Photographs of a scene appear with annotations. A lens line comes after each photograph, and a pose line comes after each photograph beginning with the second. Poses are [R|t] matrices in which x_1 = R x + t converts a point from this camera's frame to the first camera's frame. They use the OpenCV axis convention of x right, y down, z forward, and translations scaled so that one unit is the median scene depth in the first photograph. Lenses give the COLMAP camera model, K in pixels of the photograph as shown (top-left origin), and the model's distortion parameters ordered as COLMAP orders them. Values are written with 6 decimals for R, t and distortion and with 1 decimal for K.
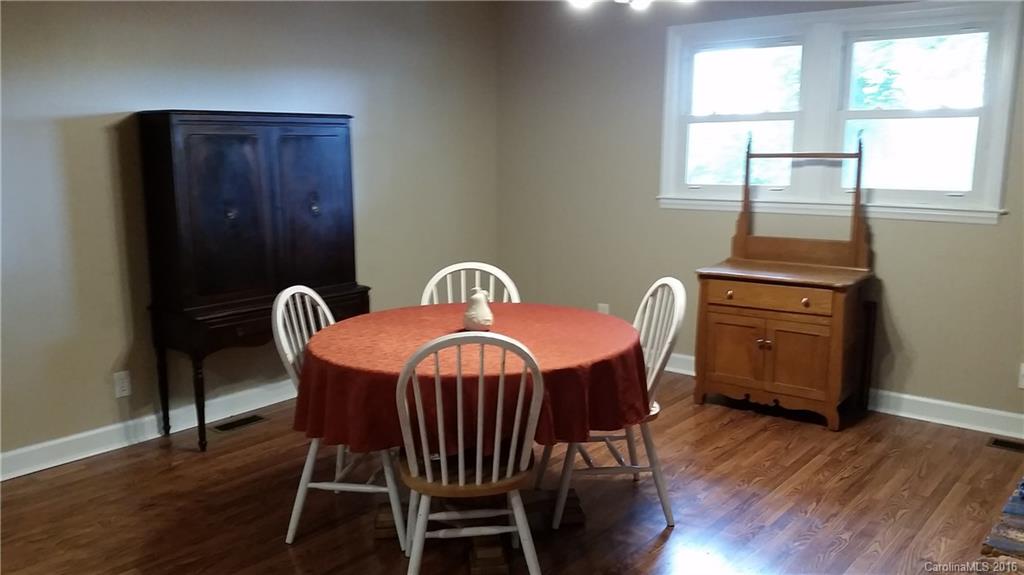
lens RADIAL K [[836.2, 0, 511.9], [0, 836.2, 287.3], [0, 0, 1]] dist [0.065482, -0.048926]
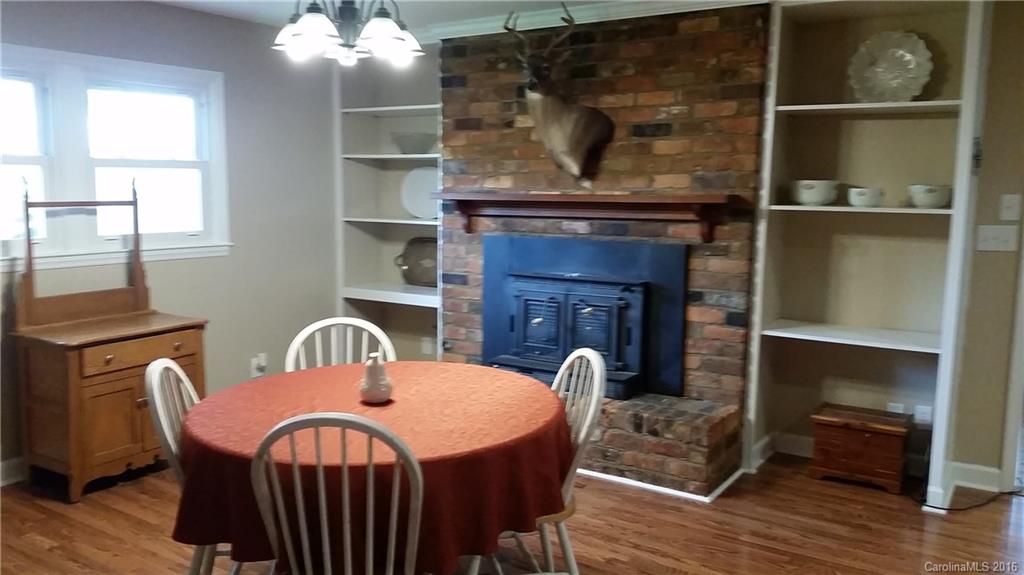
lens RADIAL K [[836.2, 0, 511.7], [0, 836.2, 287.8], [0, 0, 1]] dist [0.065482, -0.048926]
pose [[-0.089885, -0.113154, 0.989503, -0.644215], [0.177856, 0.975731, 0.127735, -0.101617], [-0.979943, 0.187470, -0.067579, 0.621146]]
